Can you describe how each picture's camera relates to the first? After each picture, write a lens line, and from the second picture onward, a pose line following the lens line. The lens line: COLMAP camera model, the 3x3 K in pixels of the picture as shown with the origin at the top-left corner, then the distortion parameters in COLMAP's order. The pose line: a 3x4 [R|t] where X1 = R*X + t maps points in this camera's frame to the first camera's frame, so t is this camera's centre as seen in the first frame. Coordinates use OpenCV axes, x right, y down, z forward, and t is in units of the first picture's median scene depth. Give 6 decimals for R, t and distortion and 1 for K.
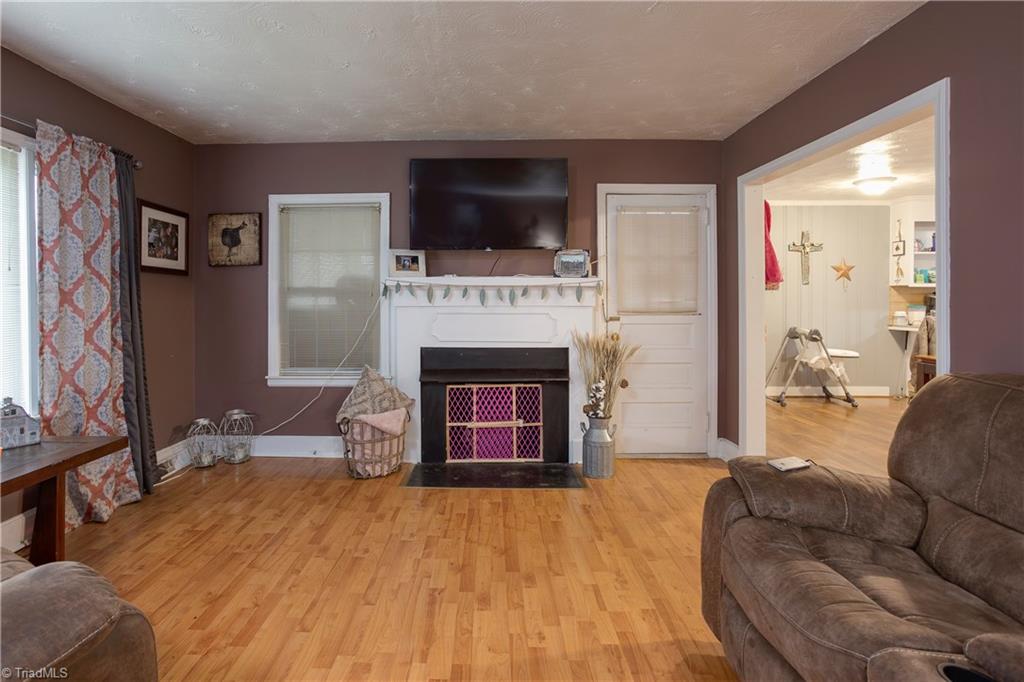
lens RADIAL K [[523.2, 0, 508.6], [0, 523.2, 294.6], [0, 0, 1]] dist [-0.066431, 0.035760]
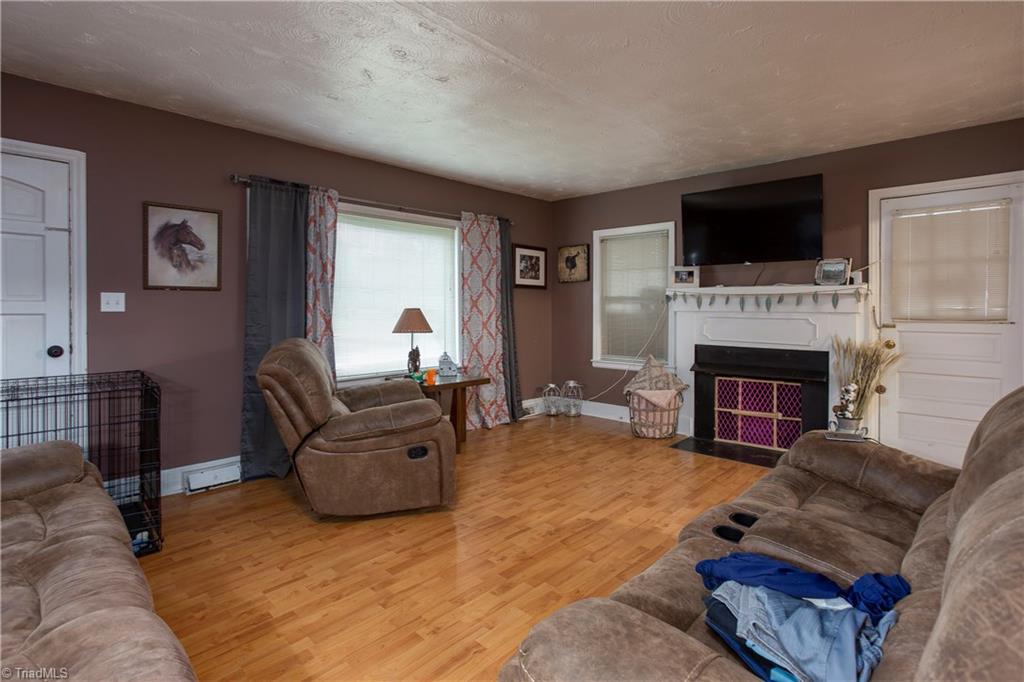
lens RADIAL K [[523.2, 0, 508.6], [0, 523.2, 294.6], [0, 0, 1]] dist [-0.066431, 0.035760]
pose [[0.729293, -0.009881, -0.684130, 0.364615], [0.002826, 0.999931, -0.011429, -0.004088], [0.684196, 0.006402, 0.729271, -0.212448]]
